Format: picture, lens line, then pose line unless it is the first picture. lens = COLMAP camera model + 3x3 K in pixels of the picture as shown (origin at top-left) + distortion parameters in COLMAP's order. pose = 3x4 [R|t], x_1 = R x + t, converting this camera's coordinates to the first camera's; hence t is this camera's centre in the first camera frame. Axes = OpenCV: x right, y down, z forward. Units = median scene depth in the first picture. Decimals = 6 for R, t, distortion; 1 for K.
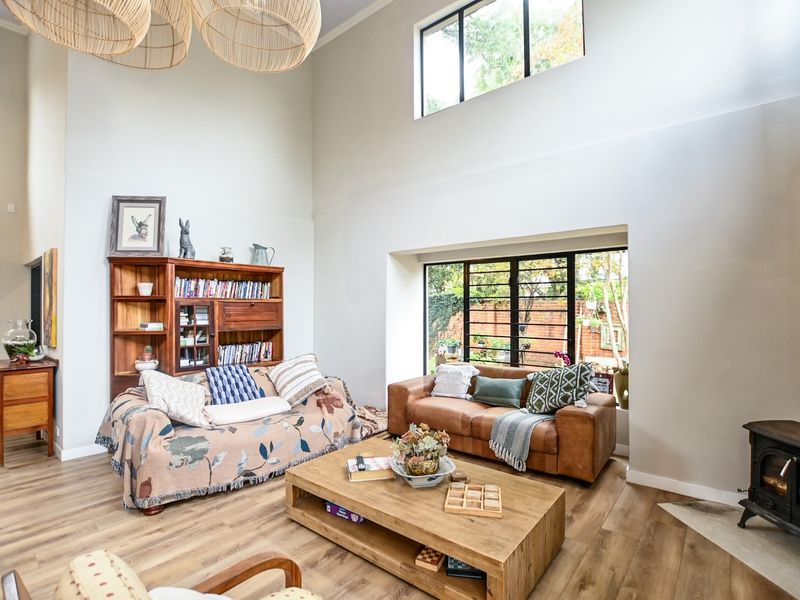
lens RADIAL K [[401.7, 0, 397.8], [0, 401.7, 302.9], [0, 0, 1]] dist [-0.031662, 0.000366]
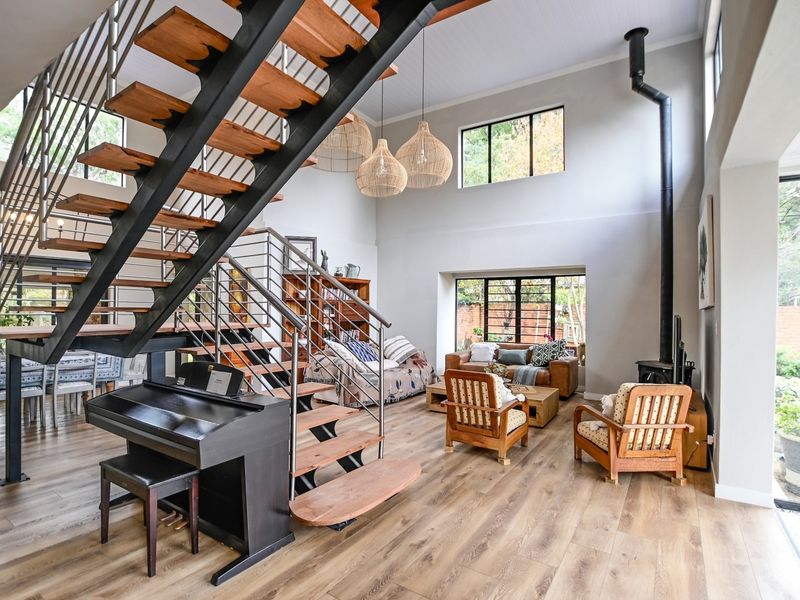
lens RADIAL K [[418.1, 0, 400.0], [0, 418.1, 300.0], [0, 0, 1]] dist [-0.030281, 0.000072]
pose [[0.993737, 0.013052, 0.110975, -0.441702], [-0.012136, 0.999886, -0.008928, -0.000840], [-0.111079, 0.007525, 0.993783, -0.741322]]
